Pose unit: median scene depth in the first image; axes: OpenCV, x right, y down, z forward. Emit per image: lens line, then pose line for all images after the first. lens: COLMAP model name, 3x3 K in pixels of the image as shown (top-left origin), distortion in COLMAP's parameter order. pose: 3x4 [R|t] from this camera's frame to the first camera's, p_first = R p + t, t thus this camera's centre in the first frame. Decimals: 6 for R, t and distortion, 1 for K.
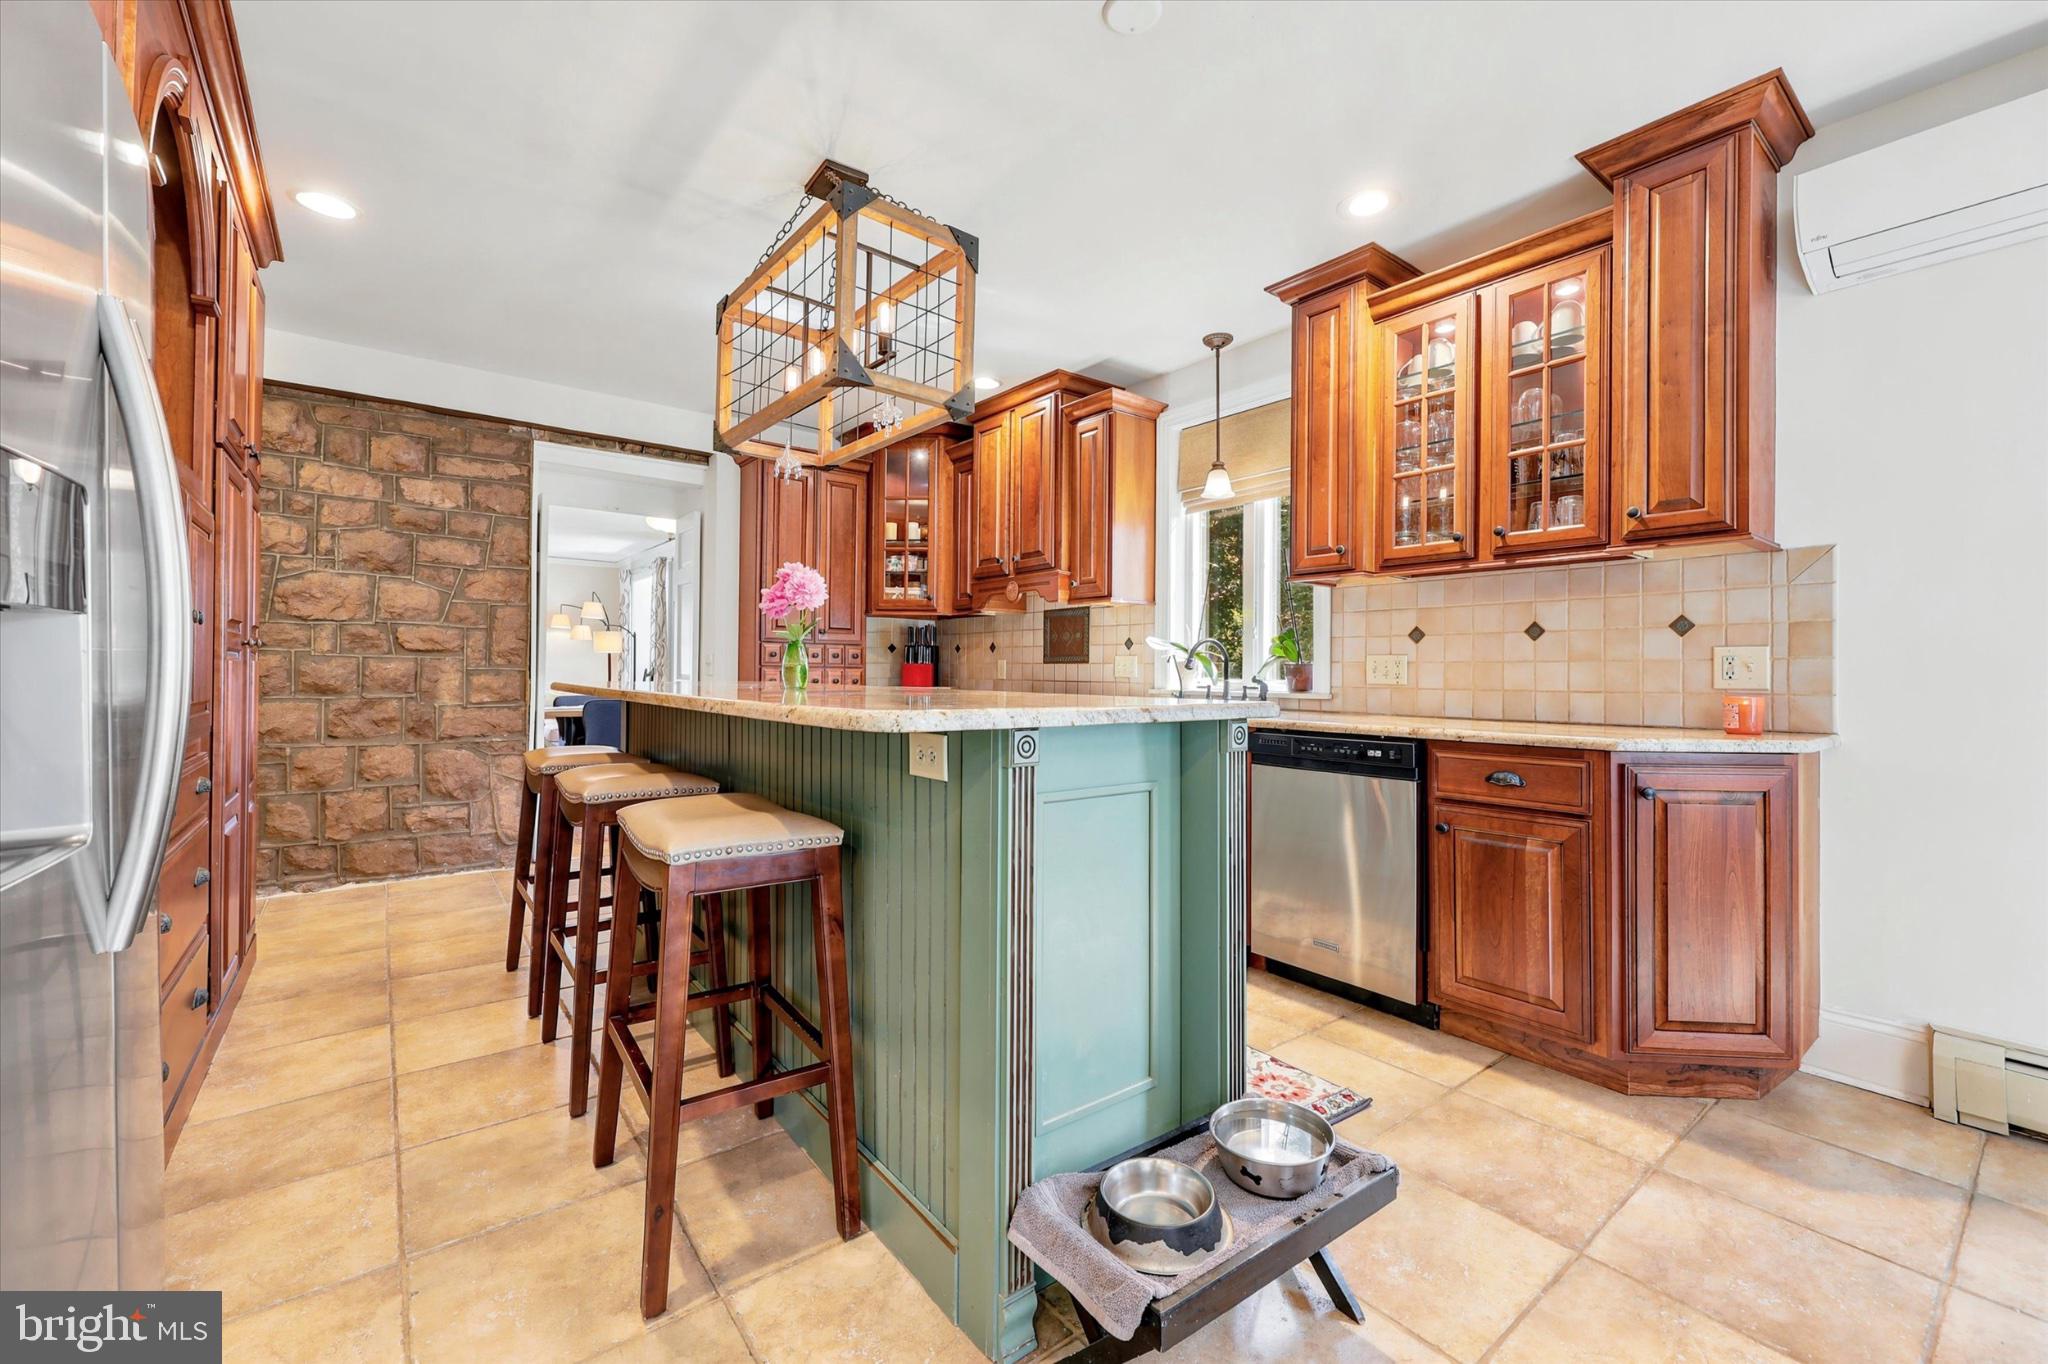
lens RADIAL K [[841.0, 0, 1030.1], [0, 841.0, 672.8], [0, 0, 1]] dist [-0.003389, -0.000918]
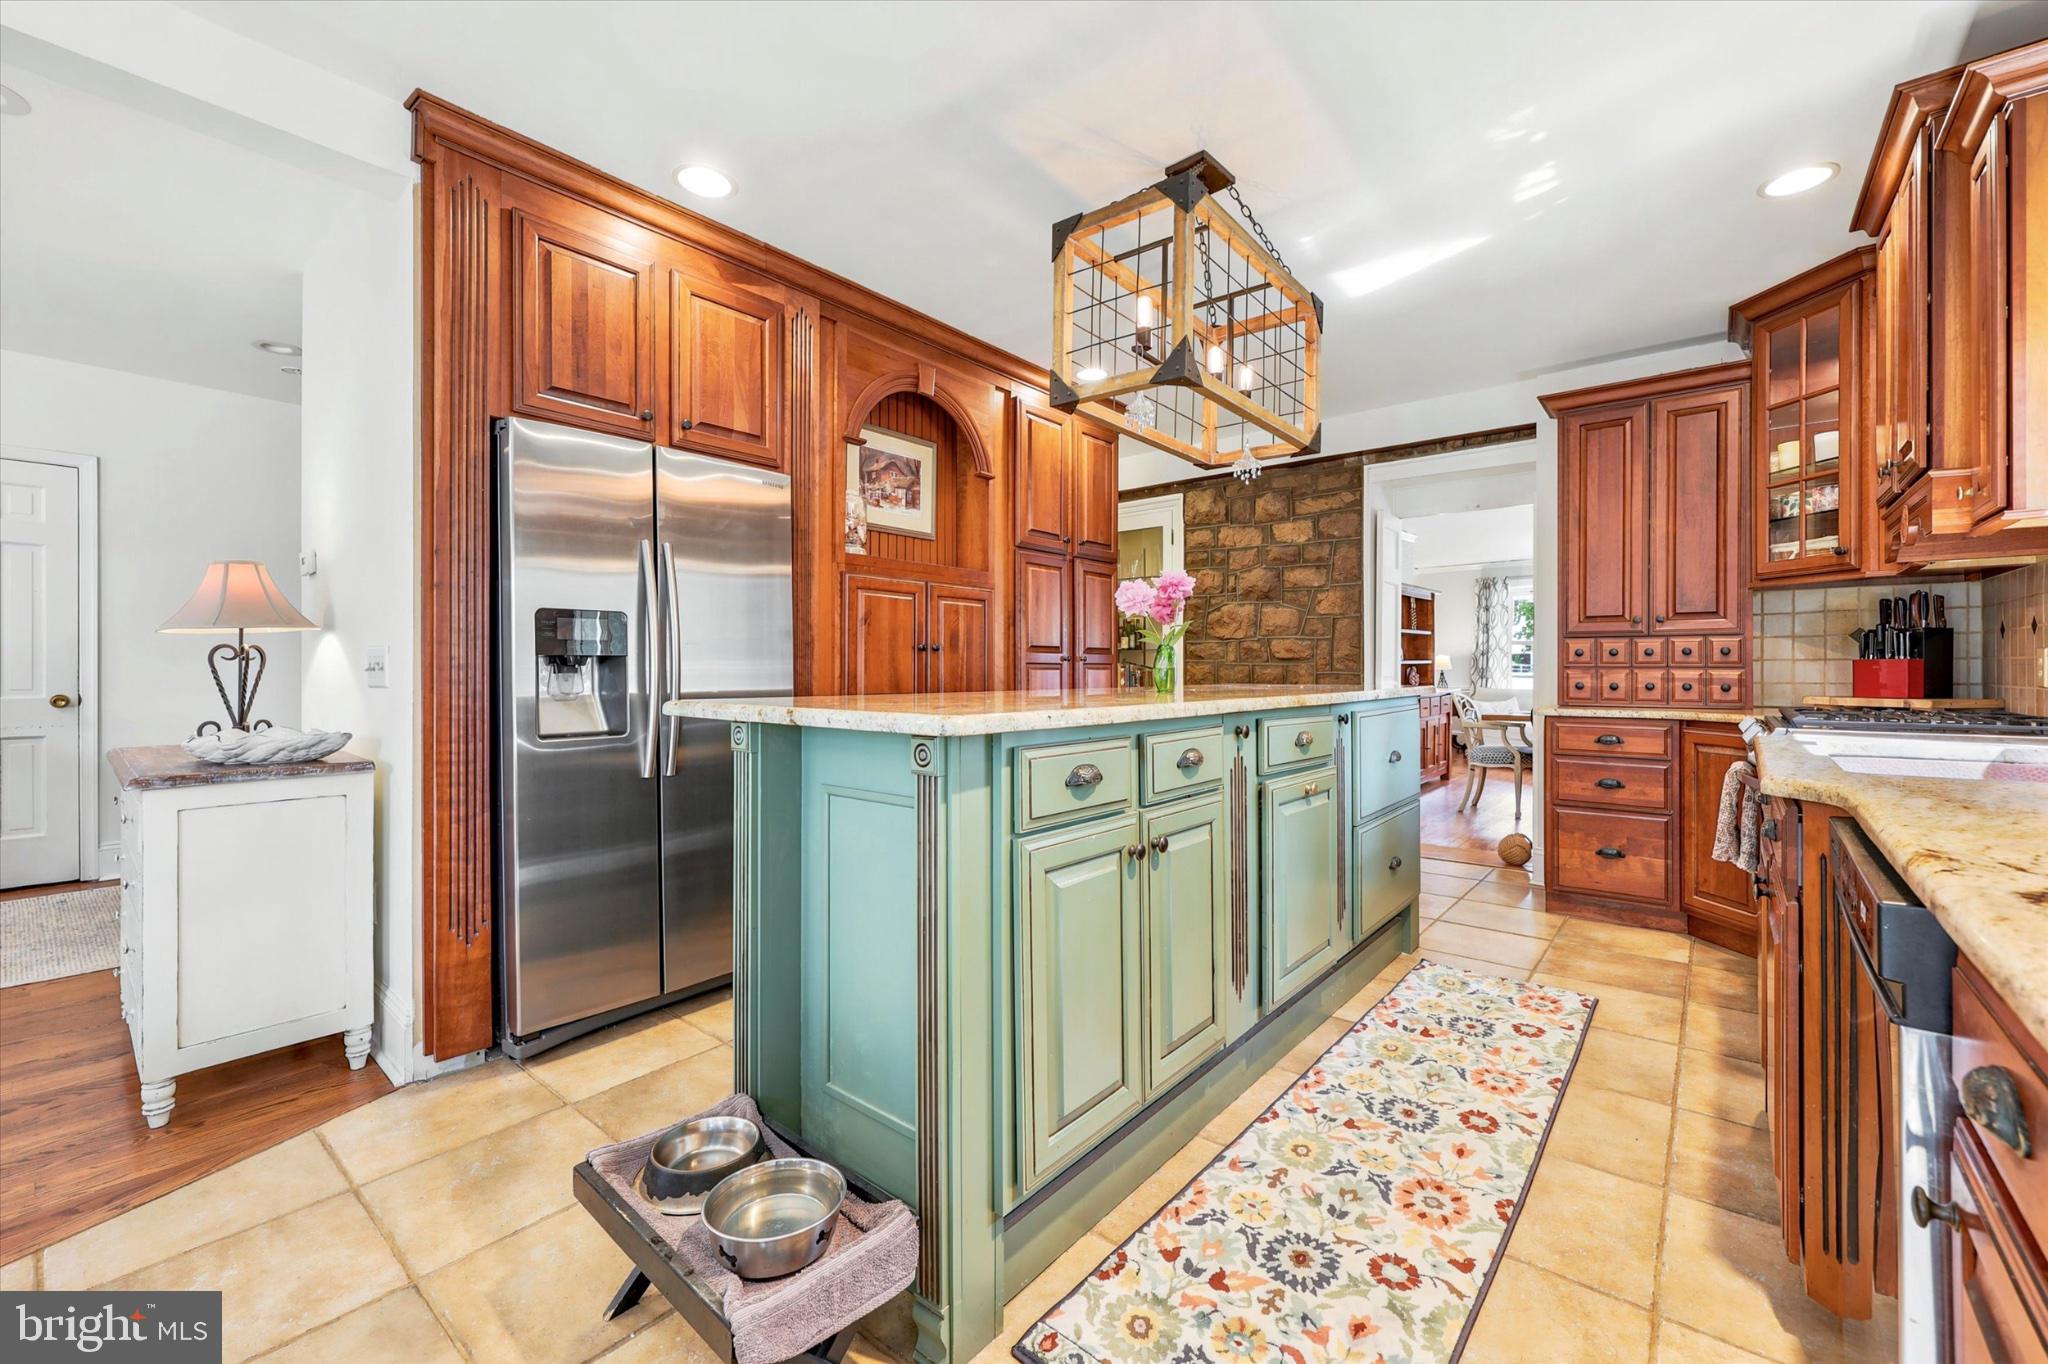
lens RADIAL K [[841.0, 0, 1032.8], [0, 841.0, 675.4], [0, 0, 1]] dist [-0.003389, -0.000918]
pose [[0.189385, -0.001803, -0.981901, 0.441058], [0.002374, 0.999996, -0.001379, -0.000980], [0.981900, -0.002070, 0.189389, 0.389016]]
